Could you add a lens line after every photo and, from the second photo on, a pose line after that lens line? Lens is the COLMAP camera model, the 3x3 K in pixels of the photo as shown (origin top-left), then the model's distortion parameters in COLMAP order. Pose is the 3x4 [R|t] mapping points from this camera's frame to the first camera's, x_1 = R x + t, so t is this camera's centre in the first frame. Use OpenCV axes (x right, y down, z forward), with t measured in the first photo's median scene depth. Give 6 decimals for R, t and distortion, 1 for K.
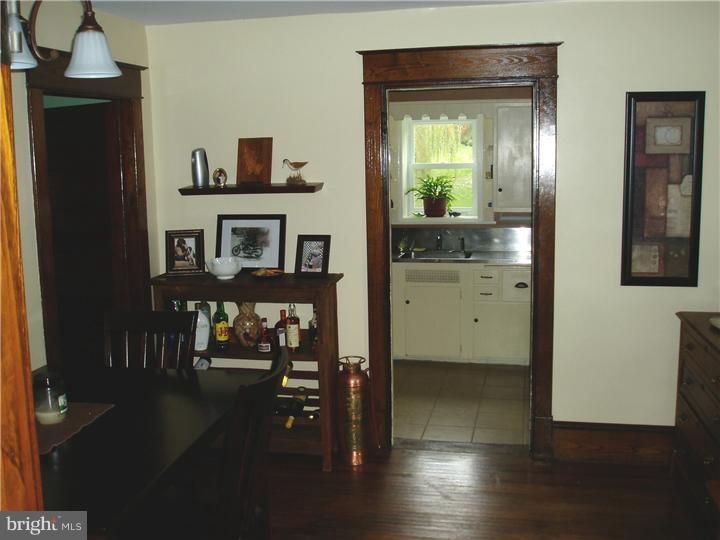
lens RADIAL K [[740.6, 0, 360.5], [0, 740.6, 252.7], [0, 0, 1]] dist [-0.123130, 0.029292]
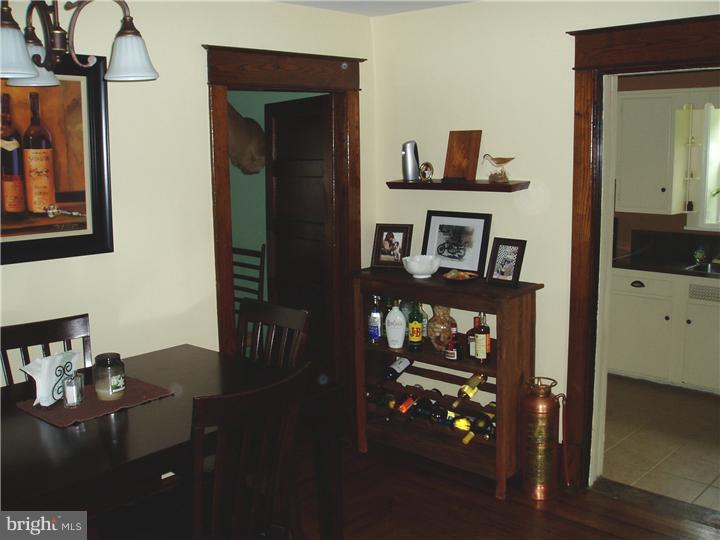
lens RADIAL K [[740.6, 0, 360.5], [0, 740.6, 252.7], [0, 0, 1]] dist [-0.123130, 0.029292]
pose [[0.859473, 0.078903, -0.505055, 0.230463], [-0.069396, 0.996879, 0.037644, -0.027528], [0.506449, 0.002694, 0.862266, 0.128306]]
